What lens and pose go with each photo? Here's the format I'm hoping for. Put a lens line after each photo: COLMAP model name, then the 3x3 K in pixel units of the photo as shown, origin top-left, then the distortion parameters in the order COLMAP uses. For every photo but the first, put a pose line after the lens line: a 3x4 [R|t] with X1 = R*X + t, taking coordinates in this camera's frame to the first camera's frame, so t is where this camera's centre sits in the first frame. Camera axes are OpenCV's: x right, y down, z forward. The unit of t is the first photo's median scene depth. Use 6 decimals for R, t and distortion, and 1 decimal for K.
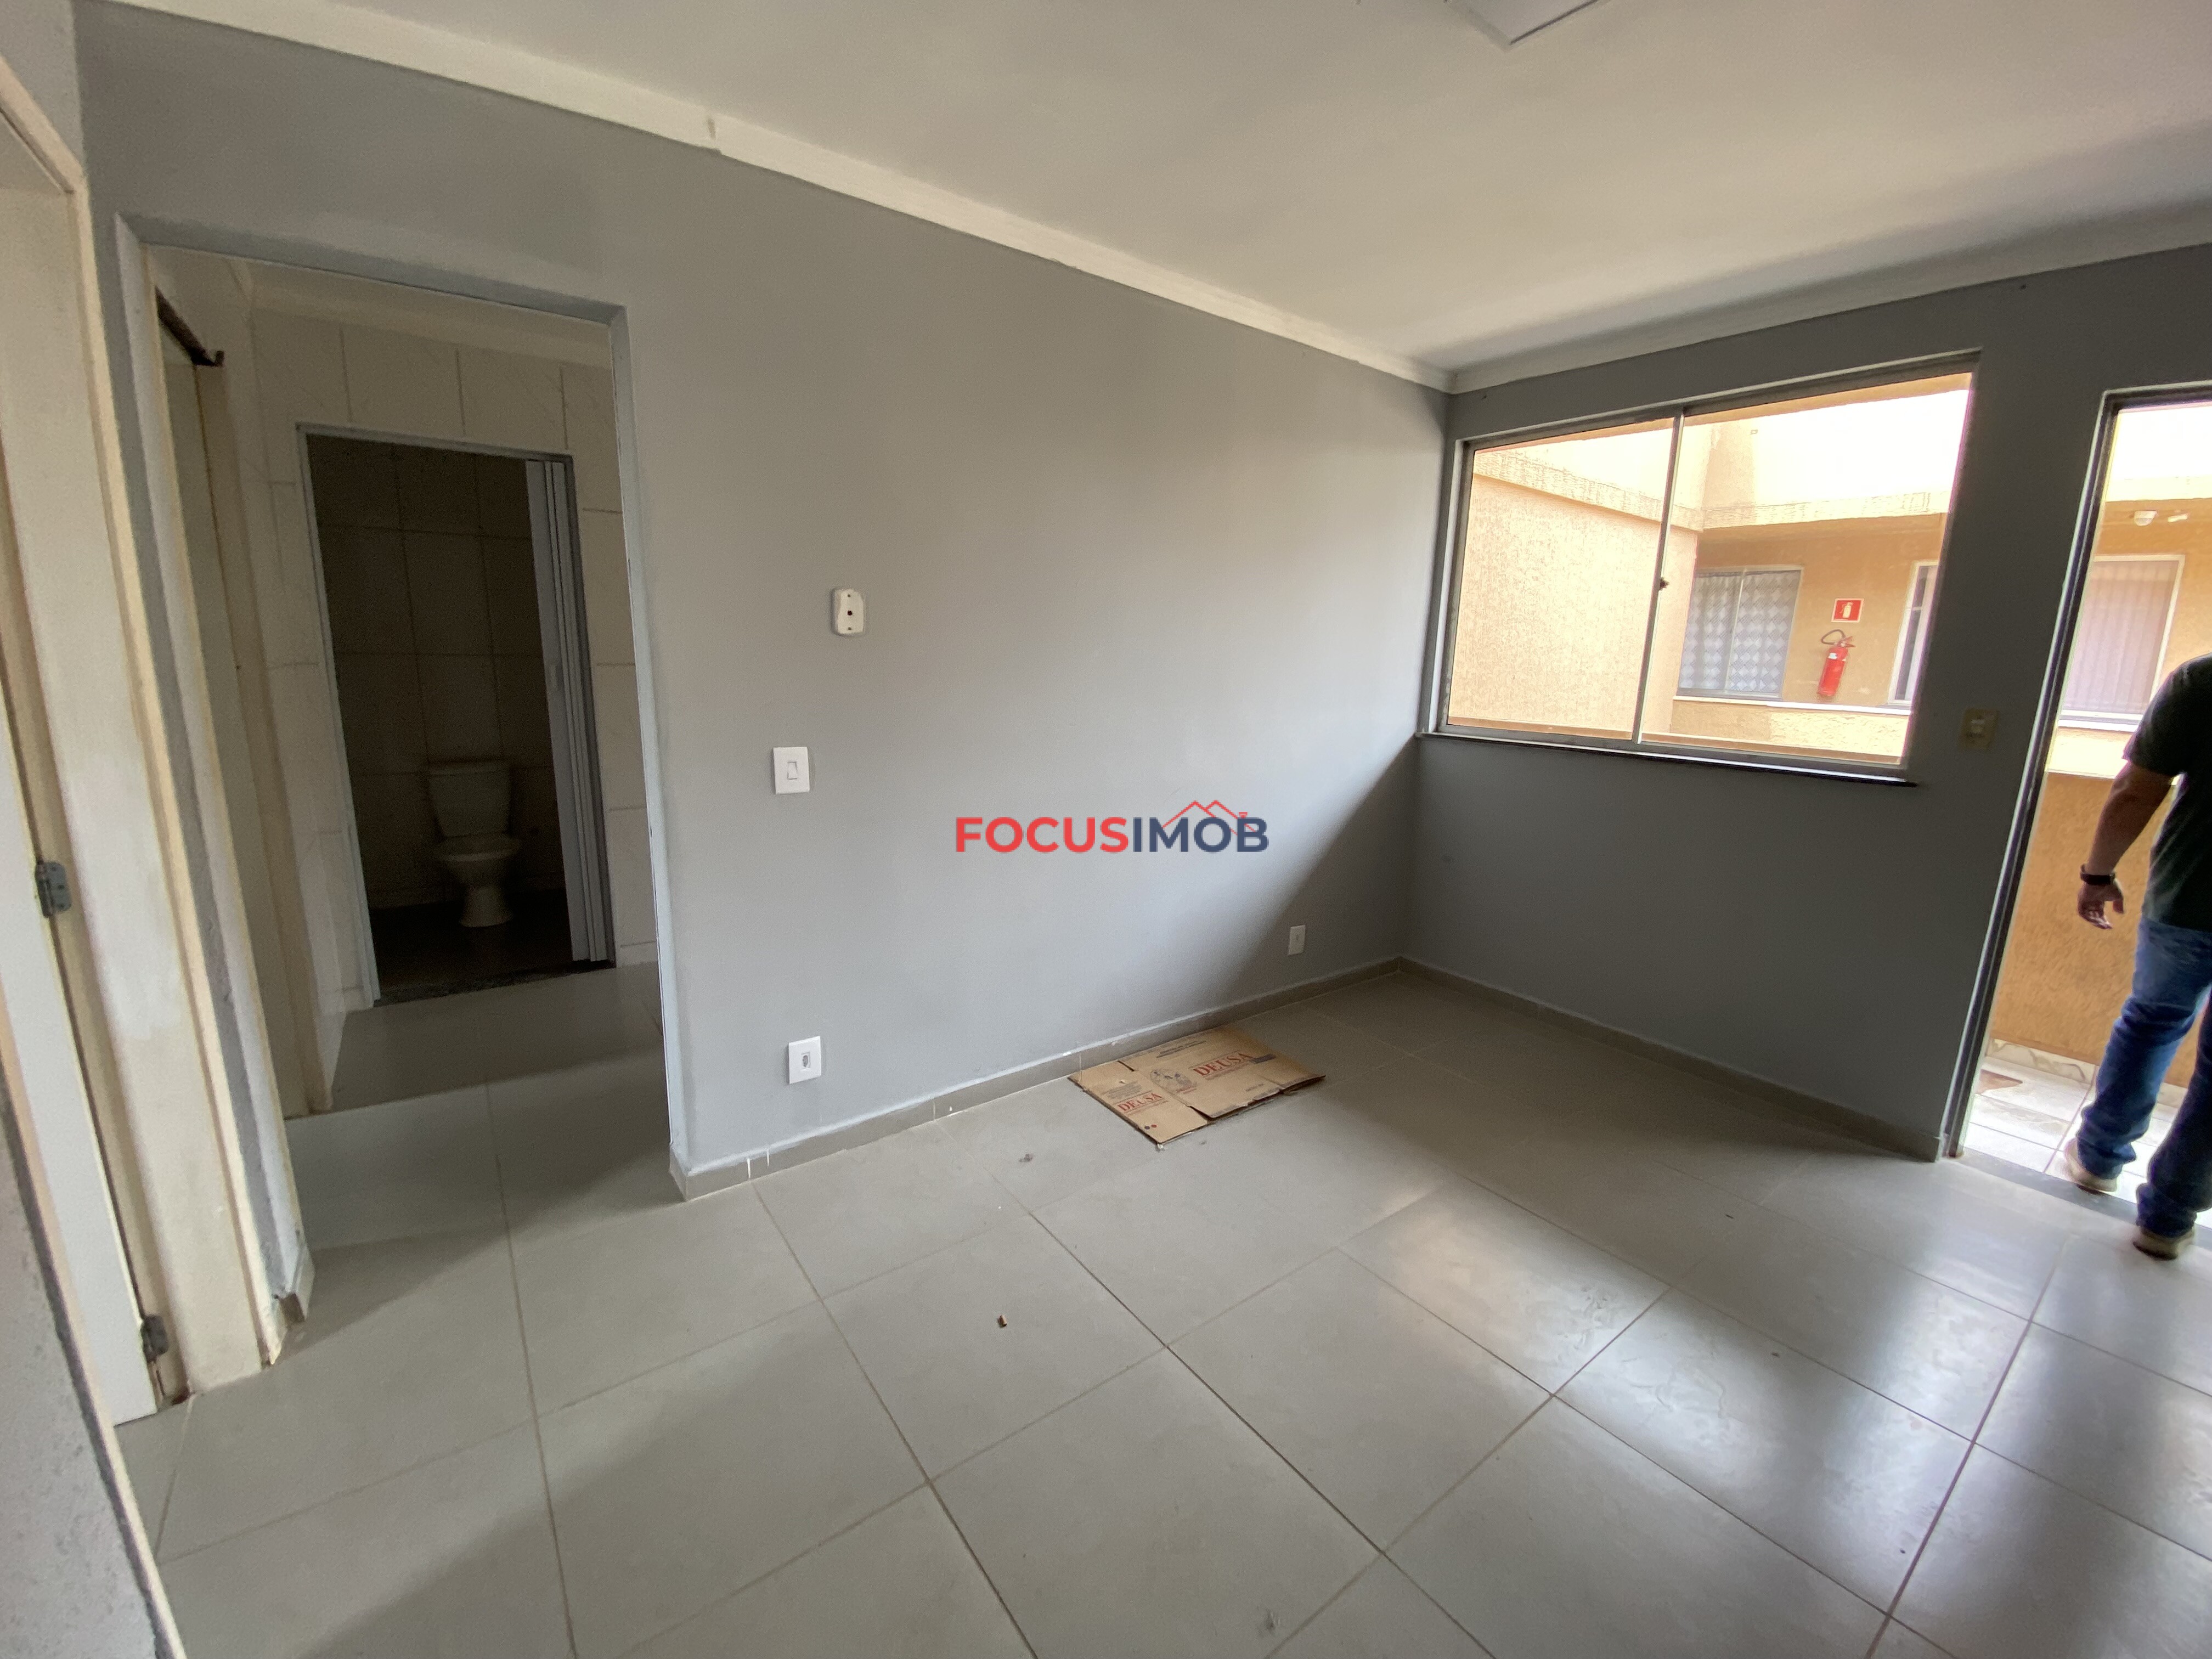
lens RADIAL K [[892.7, 0, 1099.7], [0, 892.7, 818.0], [0, 0, 1]] dist [-0.013706, -0.001283]
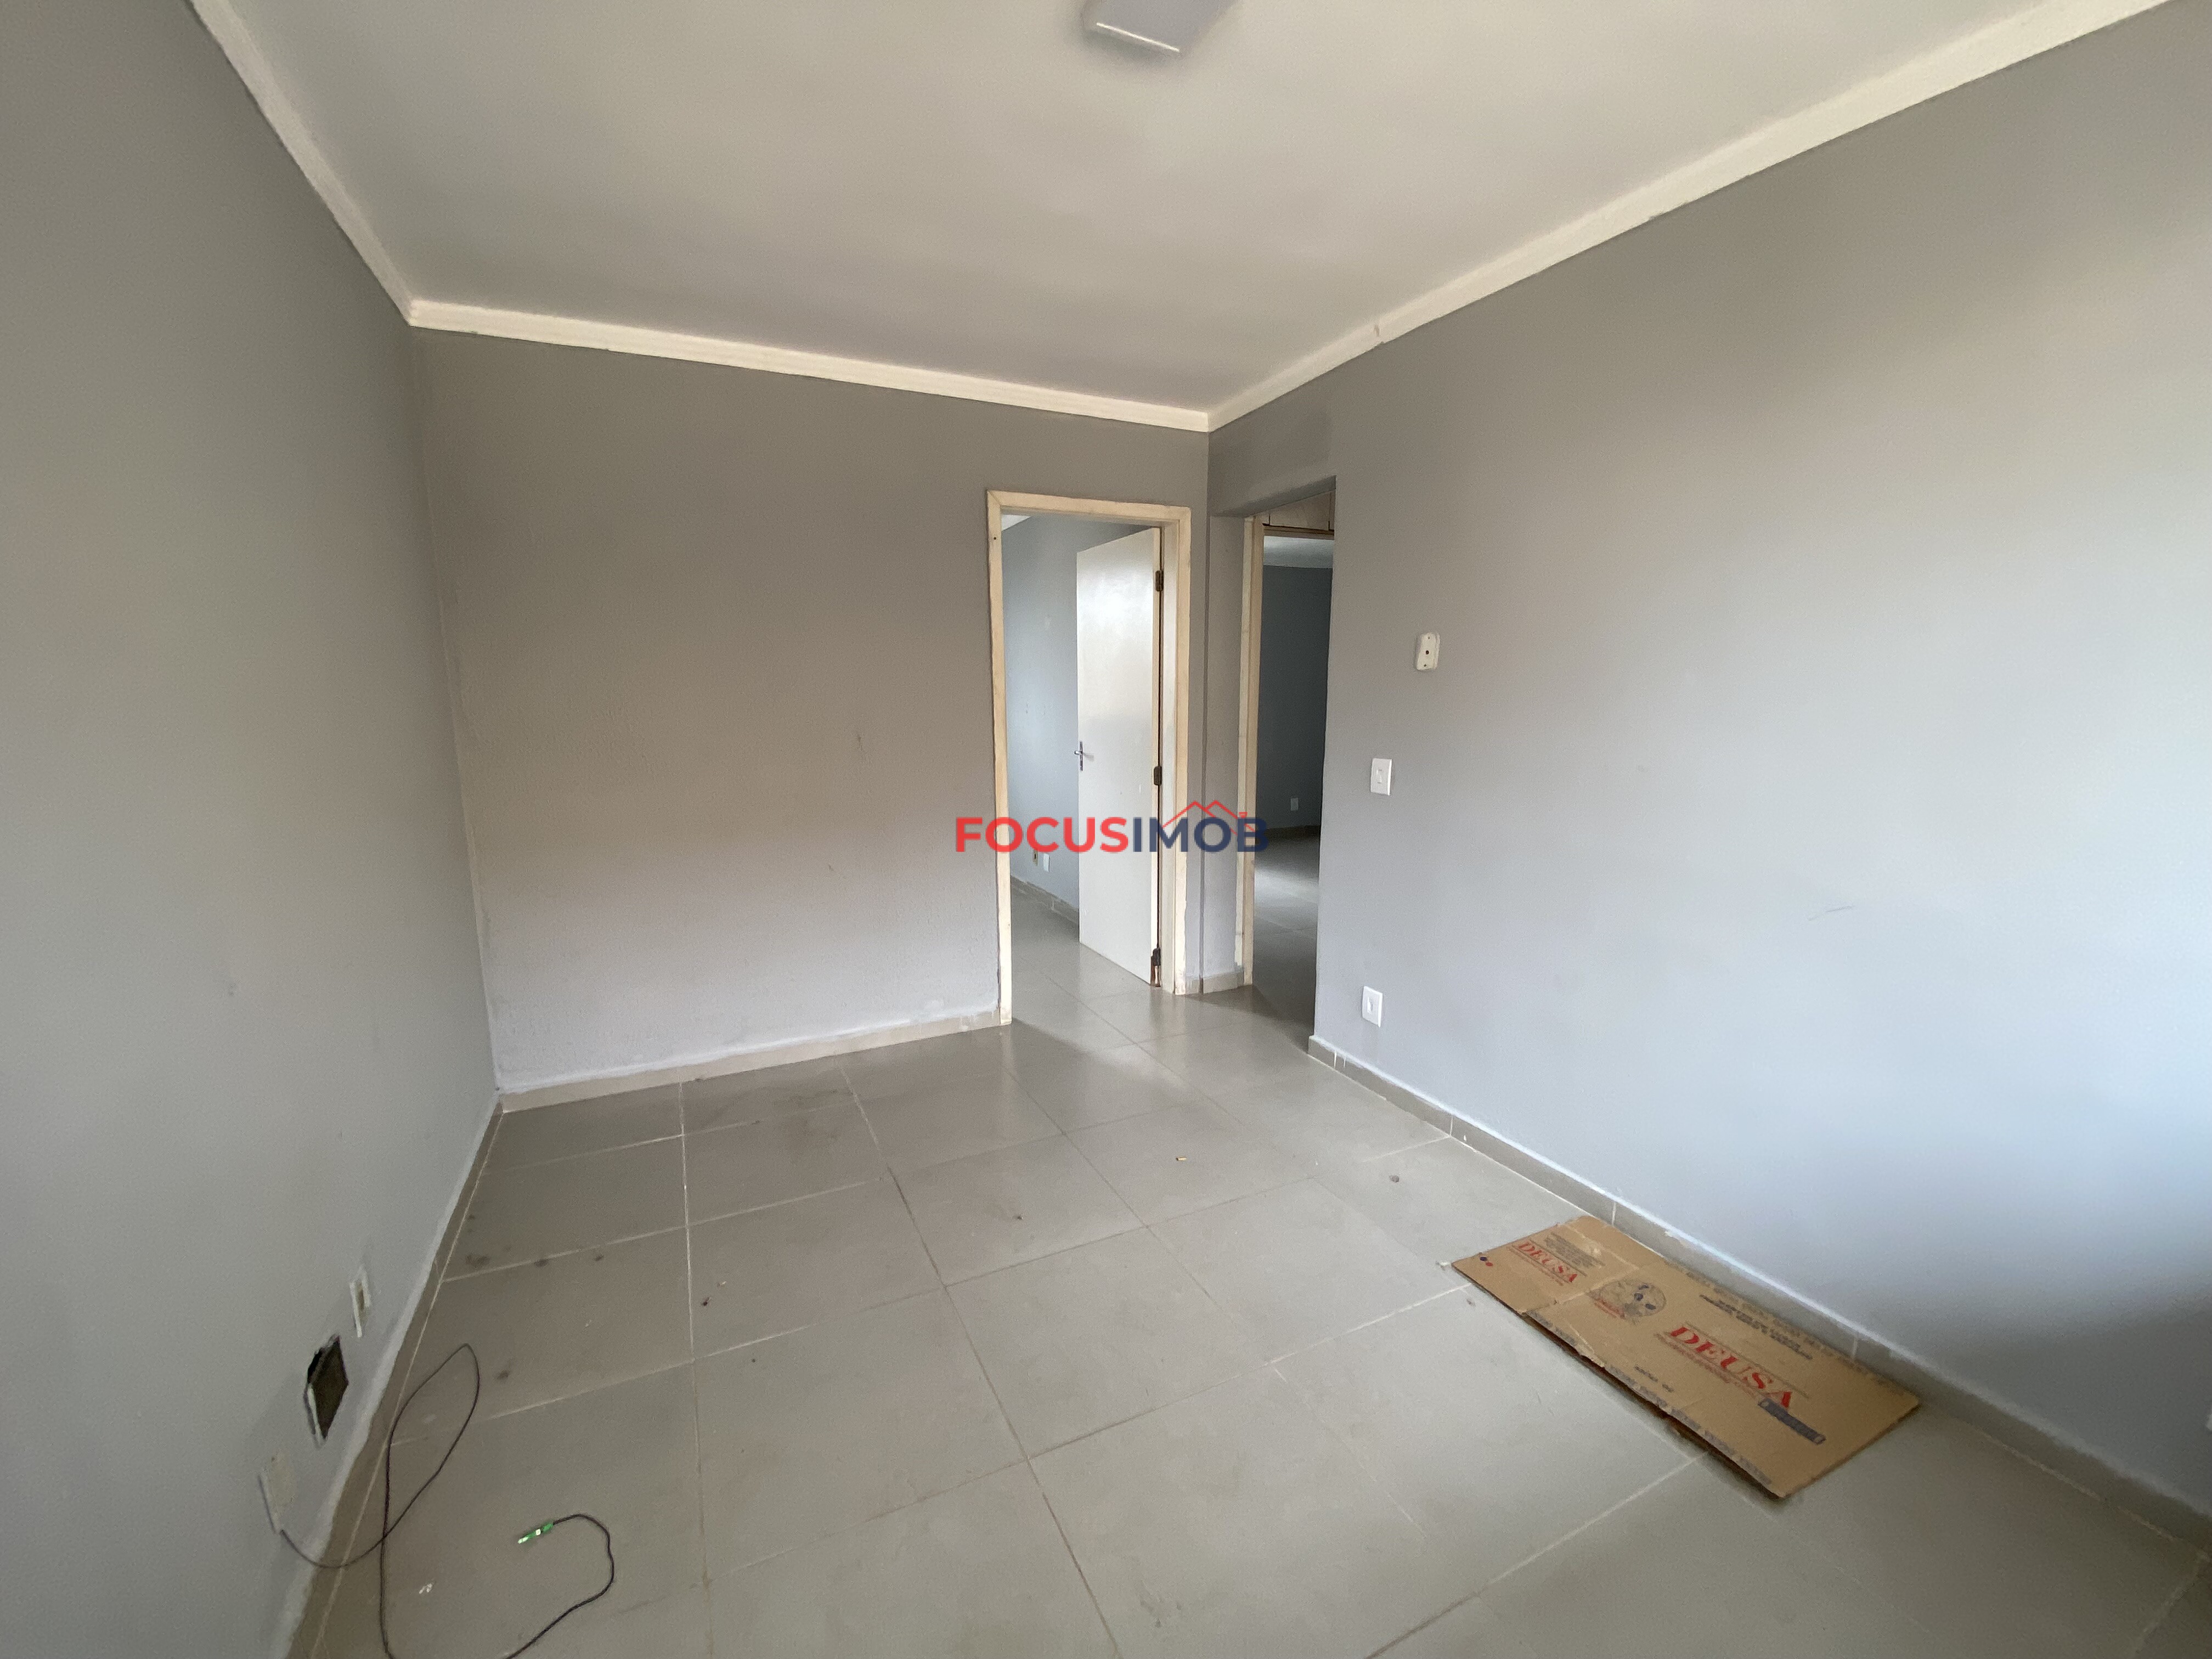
lens RADIAL K [[892.7, 0, 1105.9], [0, 892.7, 830.6], [0, 0, 1]] dist [-0.013706, -0.001283]
pose [[-0.198415, 0.124601, -0.972166, 0.918280], [-0.193320, 0.967425, 0.163449, -0.101086], [0.960864, 0.220370, -0.167864, 0.768266]]
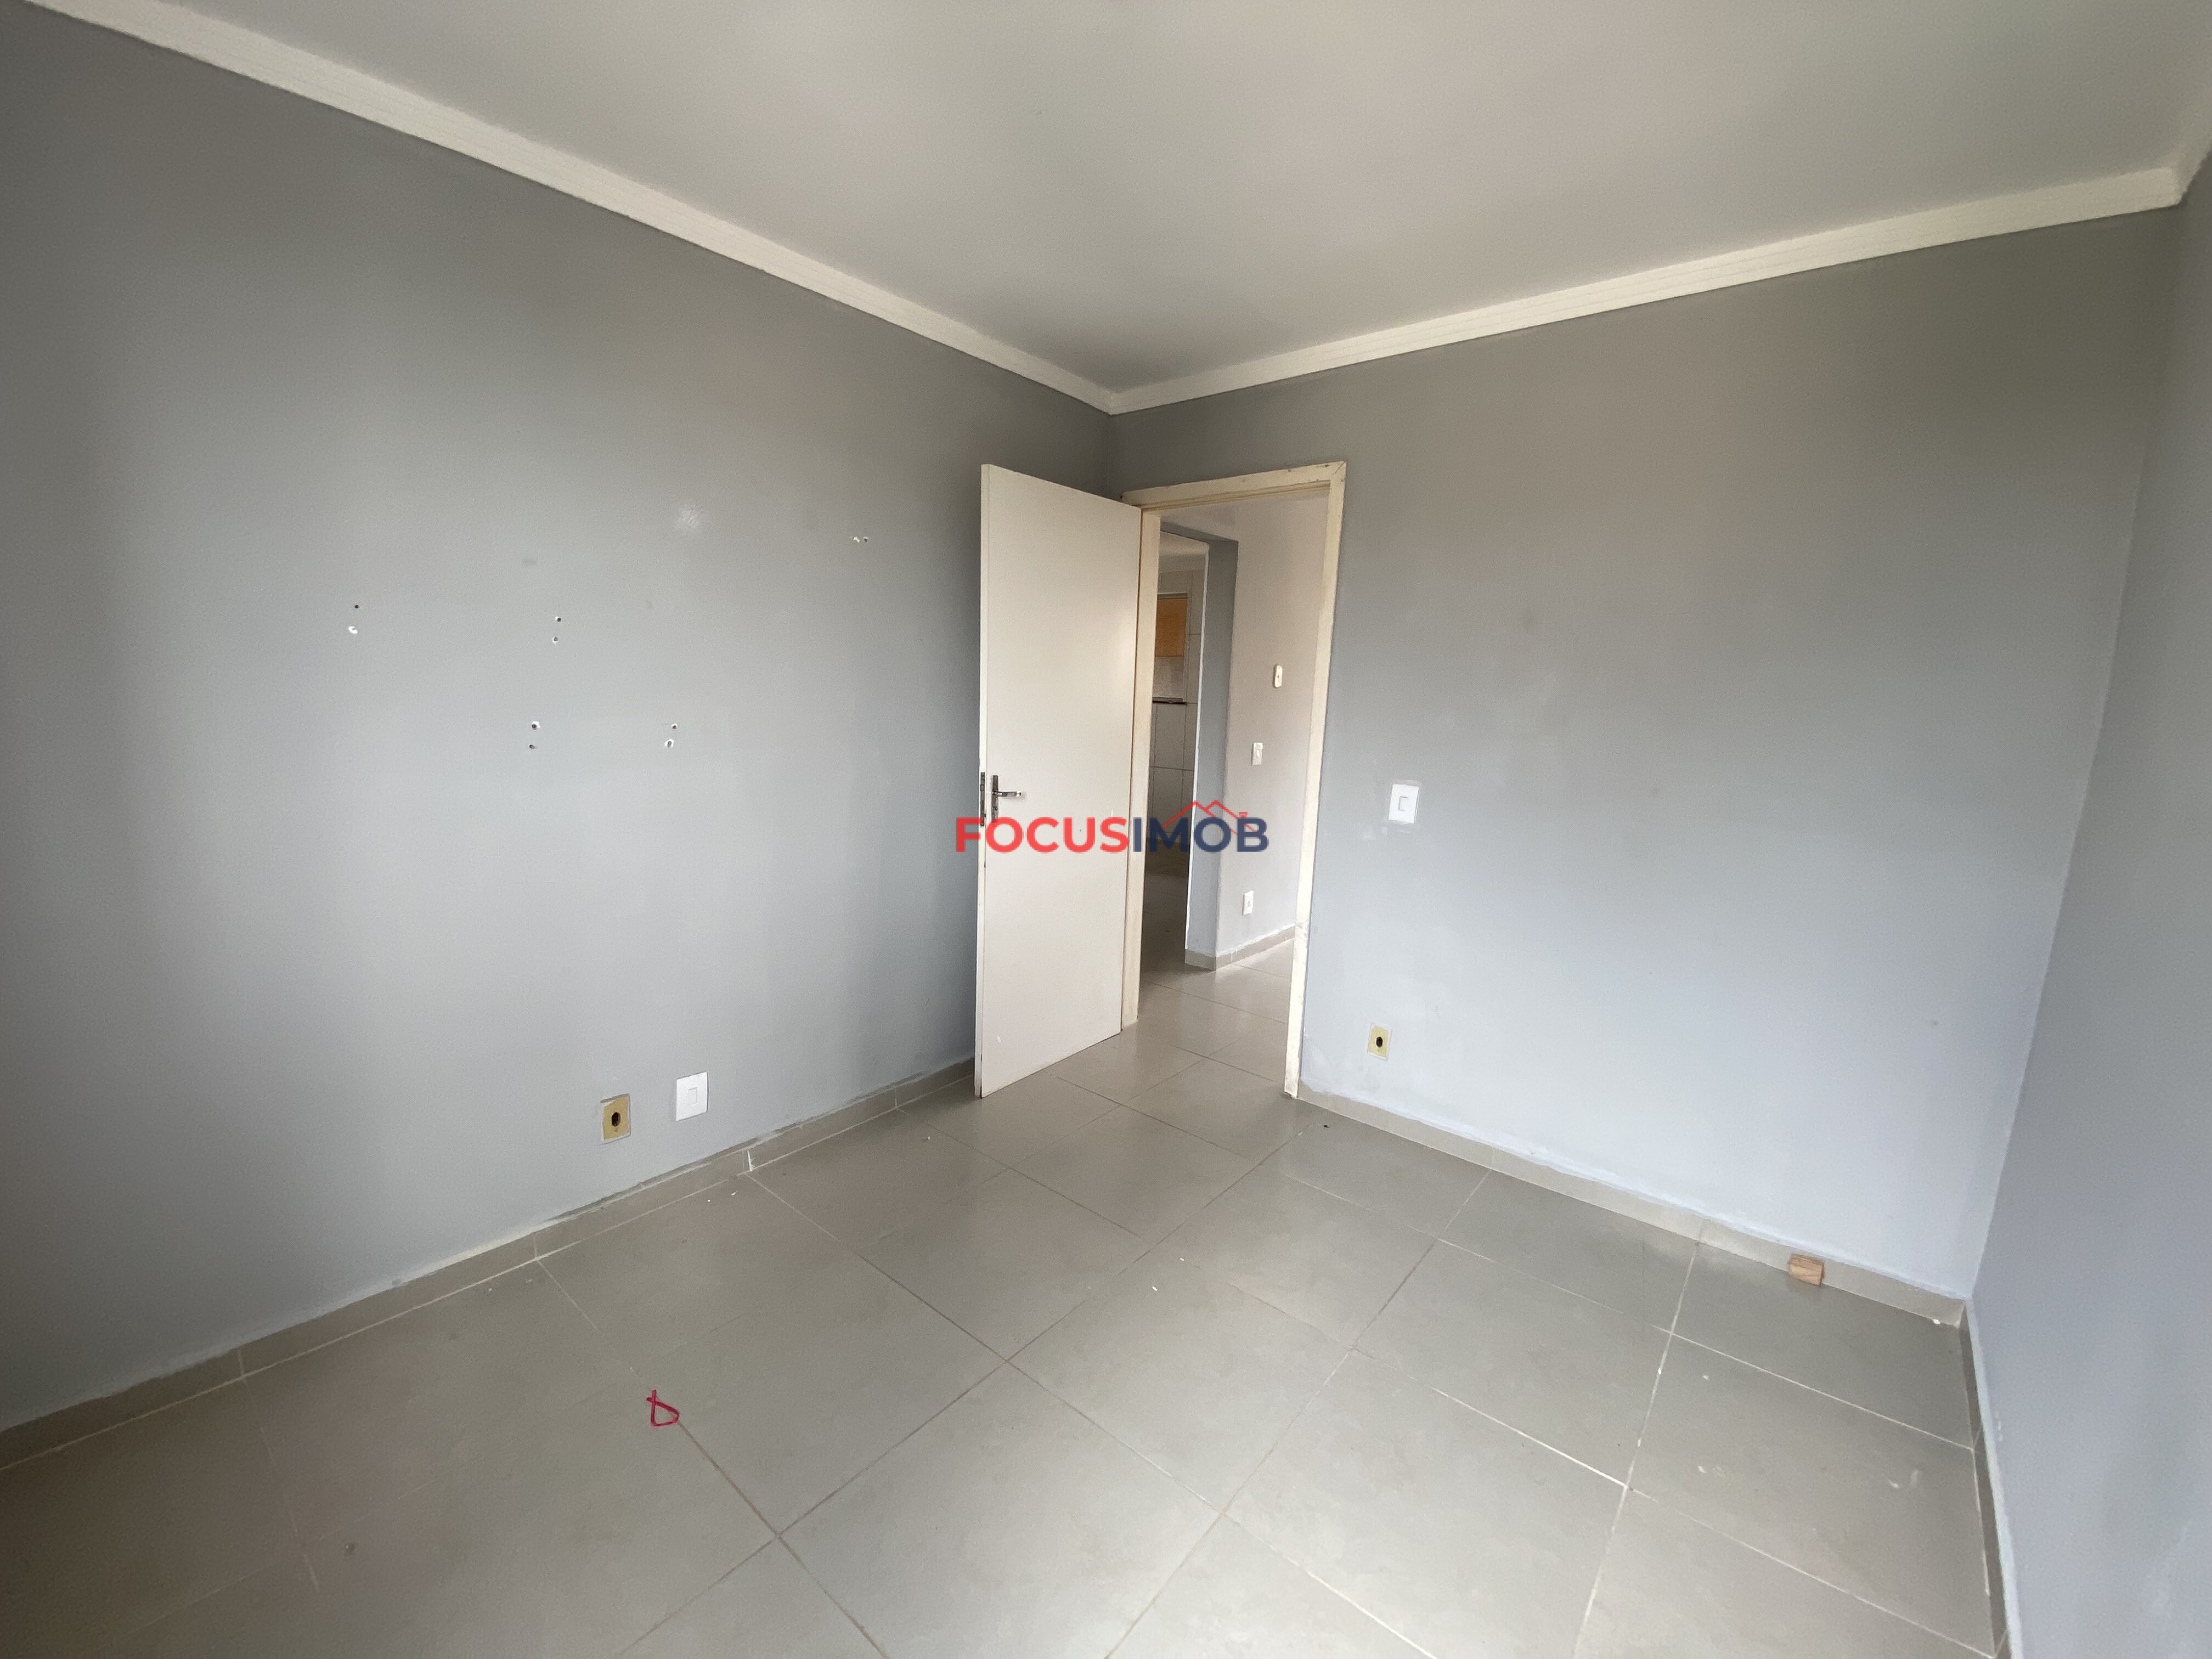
lens RADIAL K [[892.7, 0, 1113.4], [0, 892.7, 833.2], [0, 0, 1]] dist [-0.013706, -0.001283]
pose [[0.963264, -0.038732, 0.265750, -1.098477], [0.045116, 0.998820, -0.017958, 0.136154], [-0.264741, 0.029288, 0.963875, -0.793456]]
